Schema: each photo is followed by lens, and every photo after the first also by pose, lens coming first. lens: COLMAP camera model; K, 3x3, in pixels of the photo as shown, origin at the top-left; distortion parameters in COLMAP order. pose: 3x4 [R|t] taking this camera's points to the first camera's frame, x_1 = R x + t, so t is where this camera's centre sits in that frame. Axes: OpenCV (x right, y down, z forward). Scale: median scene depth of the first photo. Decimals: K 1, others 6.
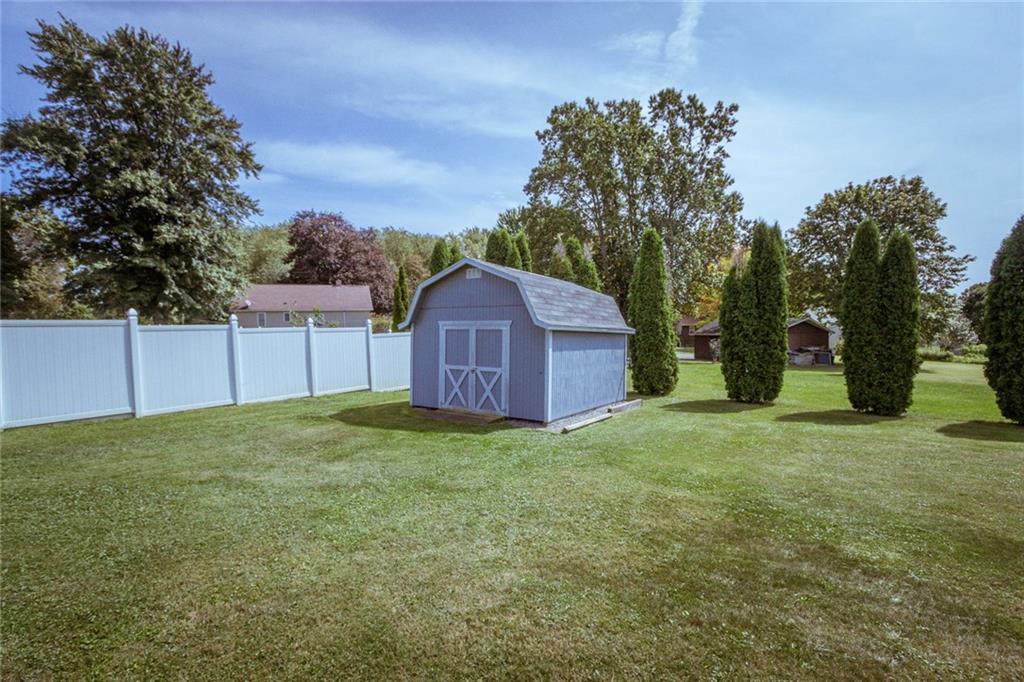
lens RADIAL K [[461.4, 0, 505.8], [0, 461.4, 336.6], [0, 0, 1]] dist [0.006010, -0.000795]
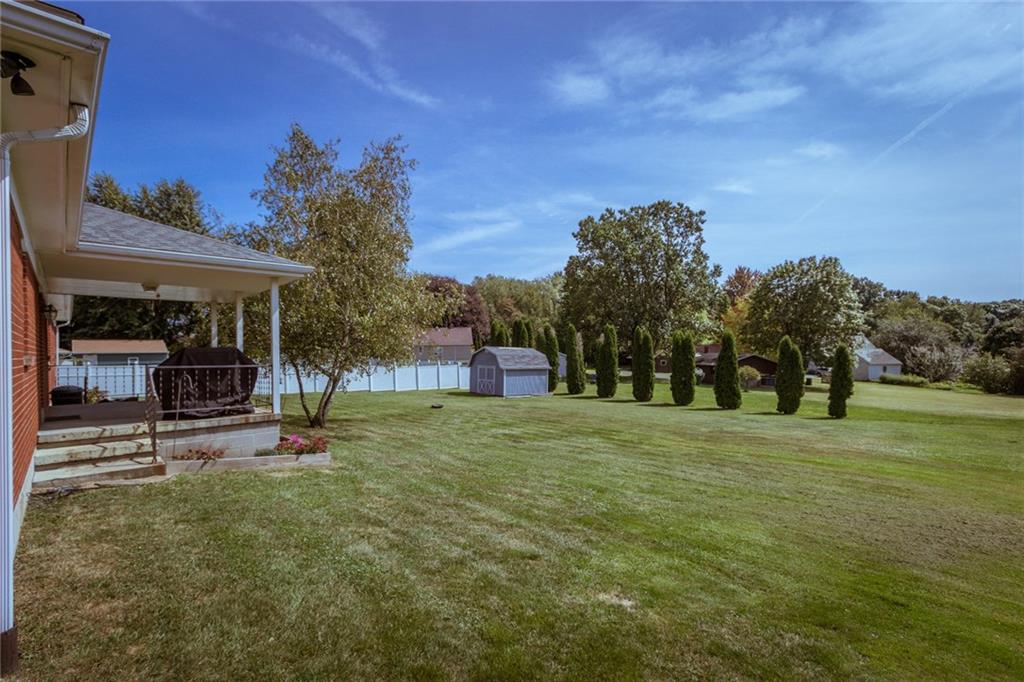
lens RADIAL K [[461.4, 0, 509.6], [0, 461.4, 341.1], [0, 0, 1]] dist [0.006010, -0.000795]
pose [[0.973804, 0.000695, -0.227386, 0.354381], [-0.007657, 0.999528, -0.029736, -0.048280], [0.227258, 0.030698, 0.973351, -0.917378]]
